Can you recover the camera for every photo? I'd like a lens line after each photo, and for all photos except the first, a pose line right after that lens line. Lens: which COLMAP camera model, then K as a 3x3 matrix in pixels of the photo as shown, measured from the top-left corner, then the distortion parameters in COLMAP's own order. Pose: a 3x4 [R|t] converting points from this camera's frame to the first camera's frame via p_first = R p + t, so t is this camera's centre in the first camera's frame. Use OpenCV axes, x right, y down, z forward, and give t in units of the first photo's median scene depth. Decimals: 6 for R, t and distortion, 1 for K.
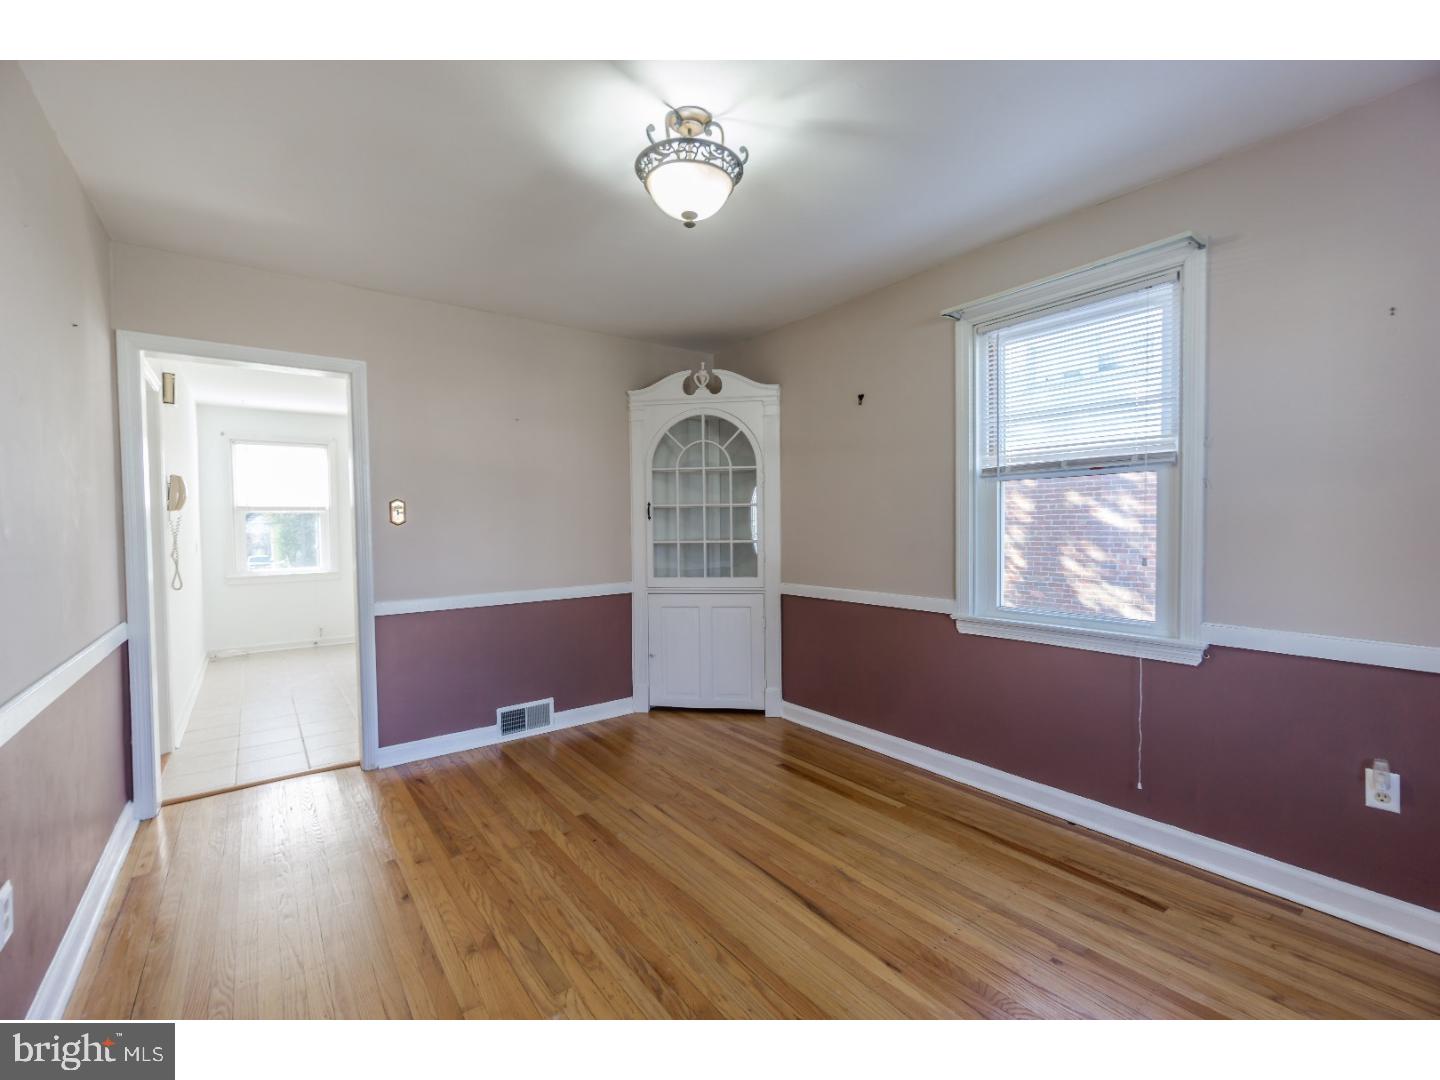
lens RADIAL K [[615.8, 0, 720.0], [0, 615.8, 540.0], [0, 0, 1]] dist [-0.003792, 0.000394]
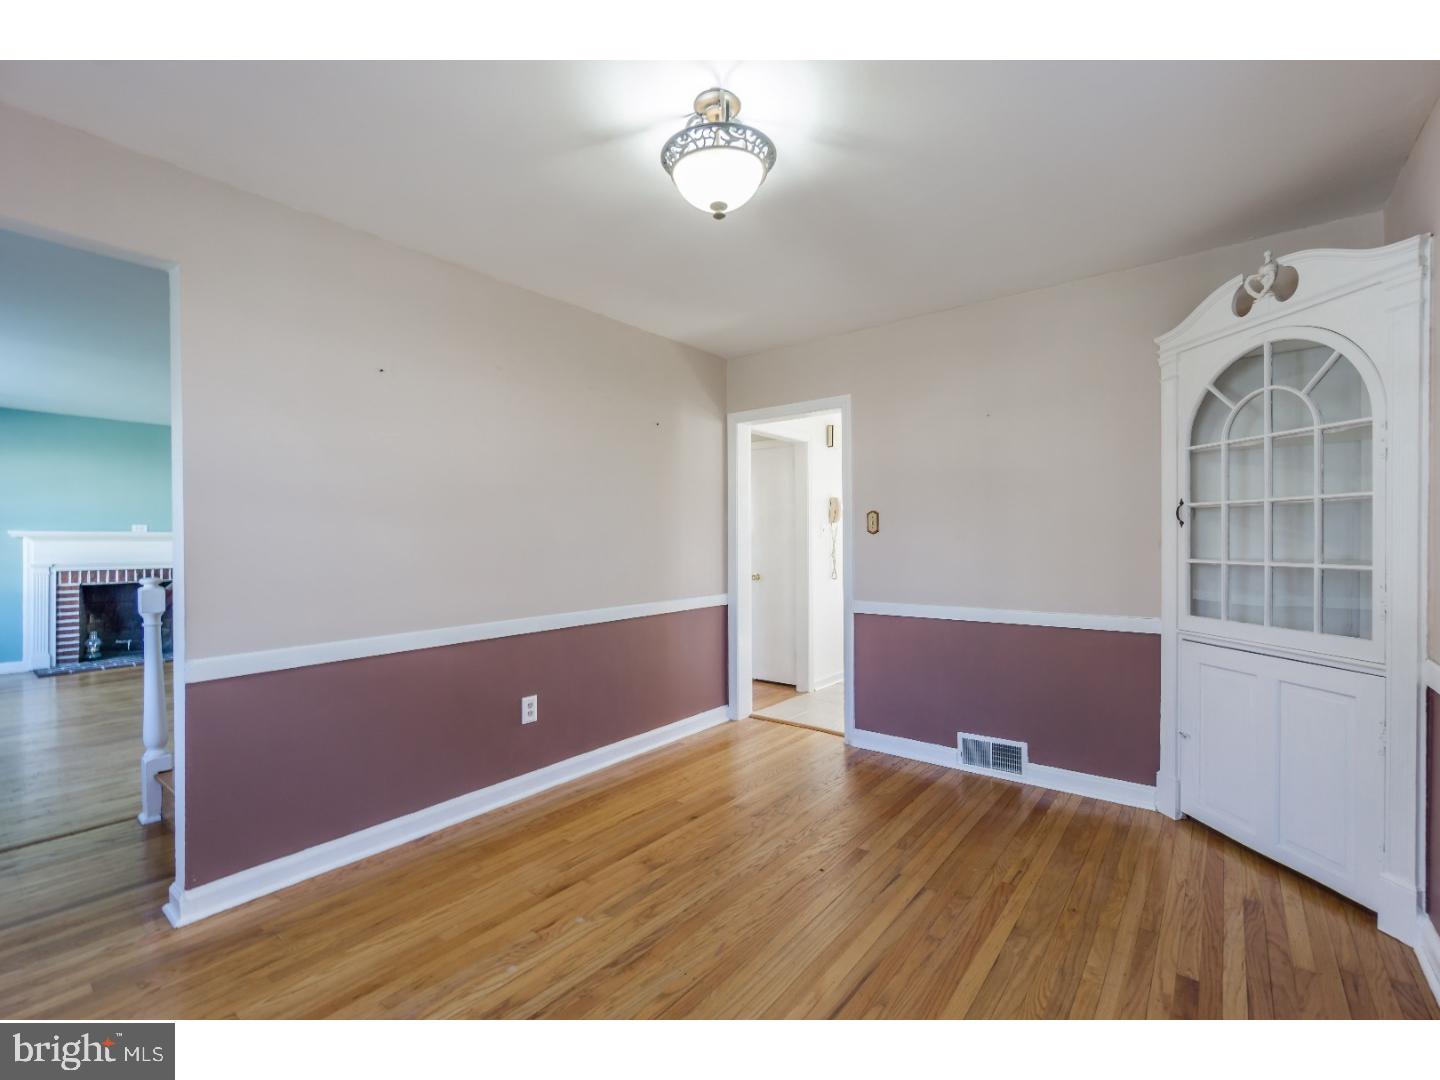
lens RADIAL K [[637.3, 0, 720.0], [0, 637.3, 540.0], [0, 0, 1]] dist [-0.002788, -0.000185]
pose [[0.250499, 0.013014, -0.968029, 0.492120], [-0.021705, 0.999734, 0.007824, -0.015095], [0.967873, 0.019052, 0.250715, 0.422590]]
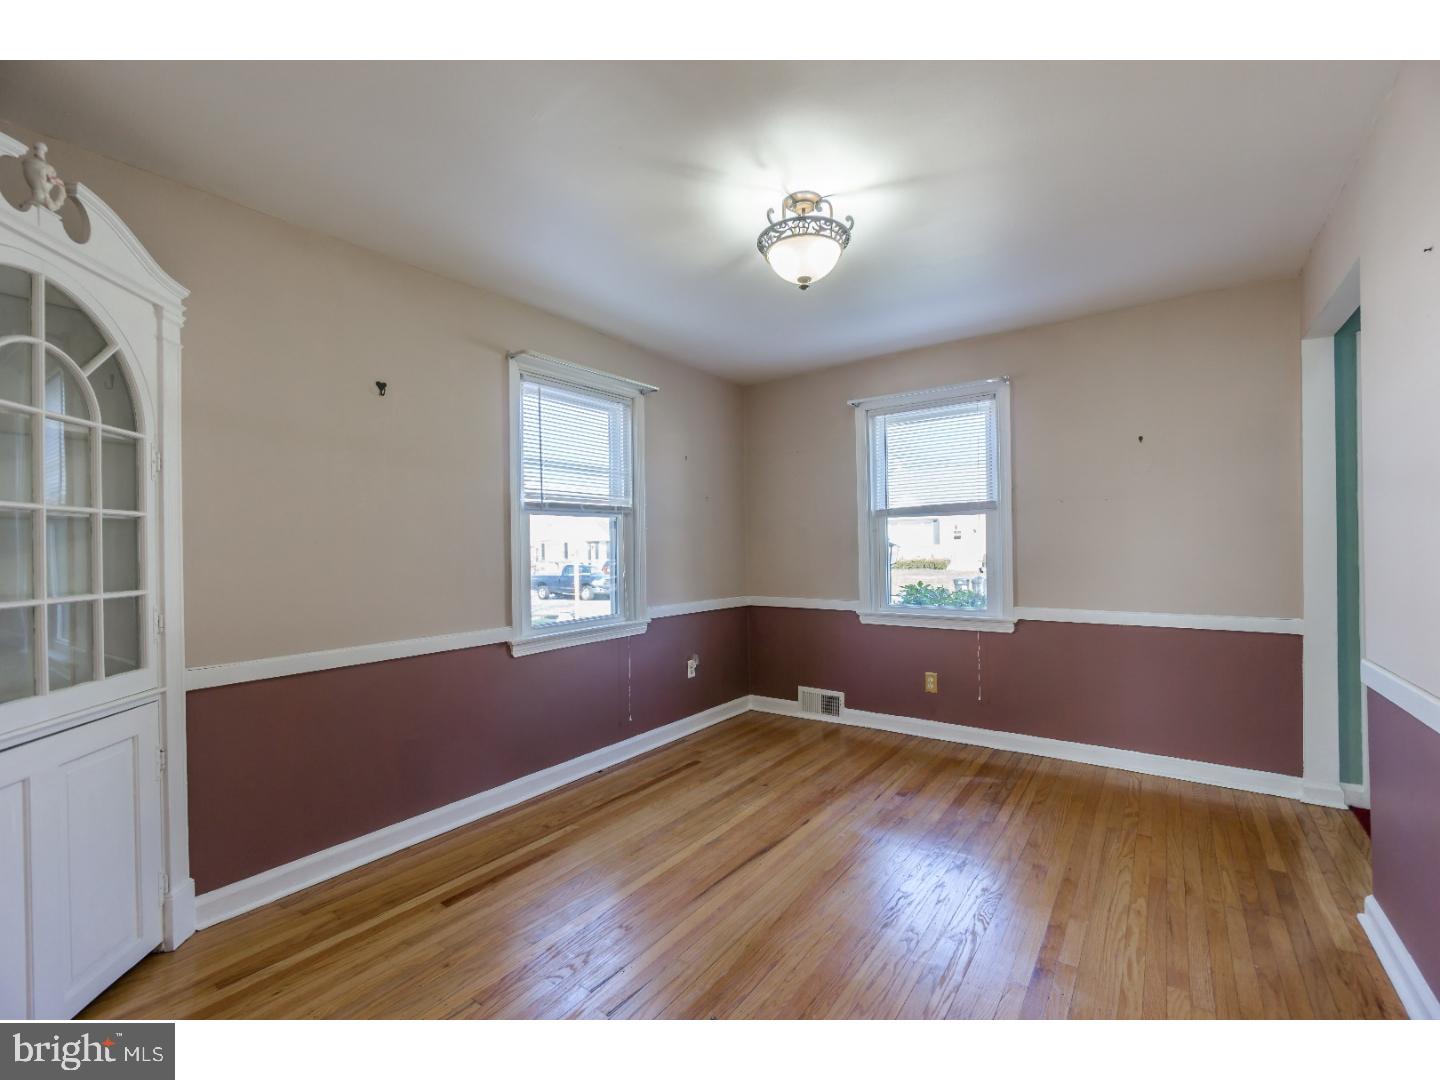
lens RADIAL K [[615.8, 0, 720.0], [0, 615.8, 540.0], [0, 0, 1]] dist [-0.003792, 0.000394]
pose [[-0.287551, 0.027613, 0.957367, -0.607430], [0.044202, 0.998902, -0.015534, -0.012890], [-0.956745, 0.037850, -0.288456, 0.828055]]
